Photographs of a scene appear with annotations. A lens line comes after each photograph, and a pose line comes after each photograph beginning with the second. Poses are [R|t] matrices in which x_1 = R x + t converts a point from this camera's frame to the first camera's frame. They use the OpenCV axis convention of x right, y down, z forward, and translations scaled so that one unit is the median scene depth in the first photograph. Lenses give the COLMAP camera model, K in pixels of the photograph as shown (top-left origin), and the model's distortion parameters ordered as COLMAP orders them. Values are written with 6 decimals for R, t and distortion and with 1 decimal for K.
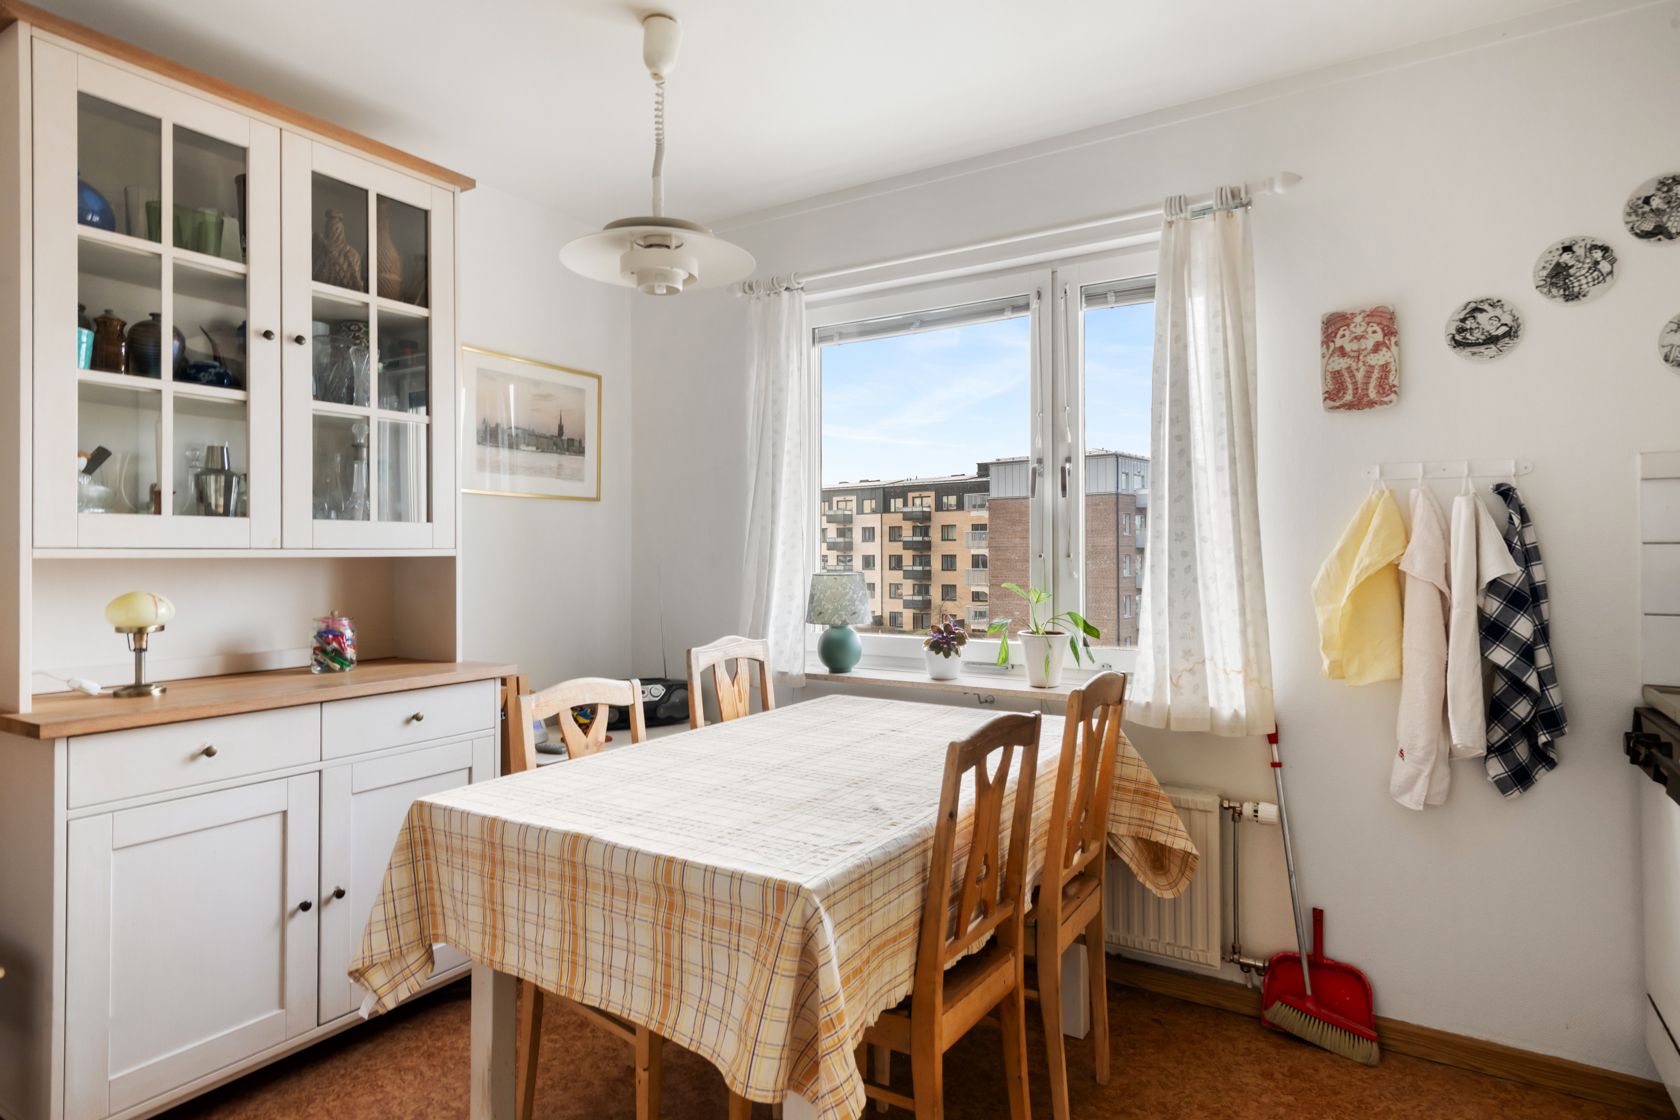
lens RADIAL K [[942.3, 0, 837.4], [0, 942.3, 544.6], [0, 0, 1]] dist [0.013790, -0.001785]
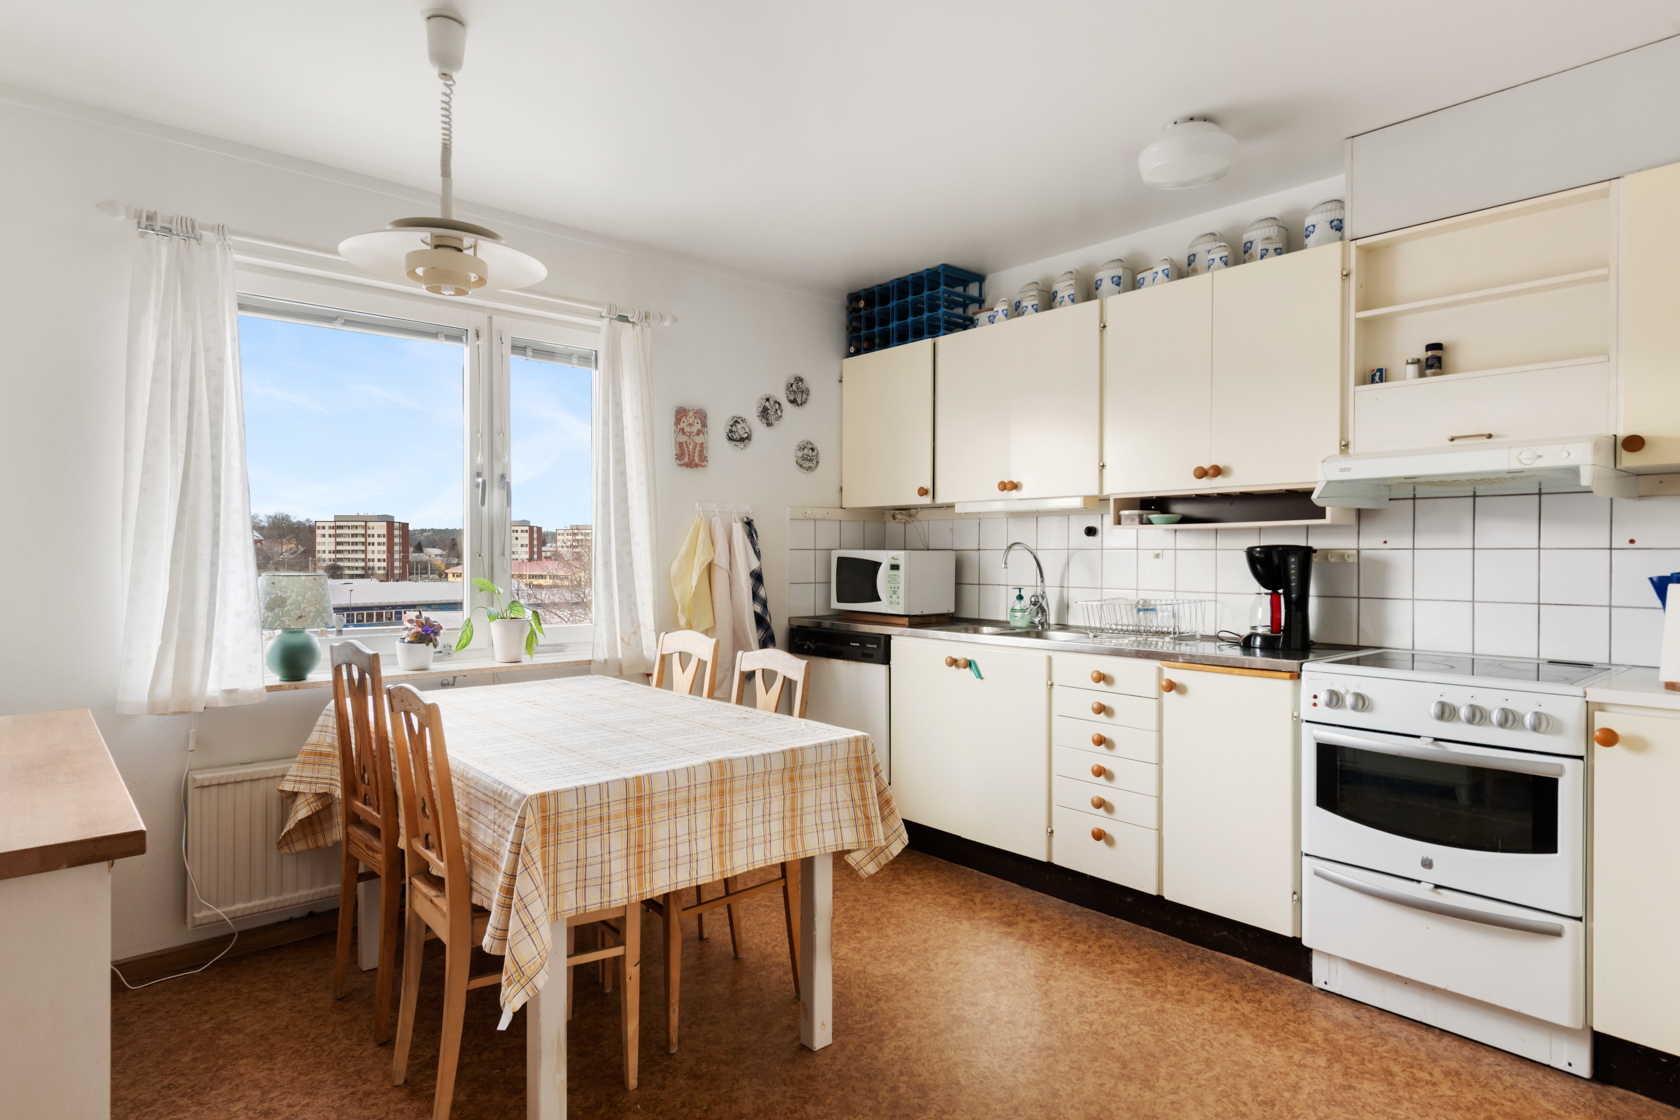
lens RADIAL K [[942.3, 0, 841.0], [0, 942.3, 561.9], [0, 0, 1]] dist [0.013790, -0.001785]
pose [[0.263345, -0.006871, 0.964677, -0.998937], [-0.013283, 0.999854, 0.010747, 0.001919], [-0.964610, -0.015644, 0.263216, 0.307971]]
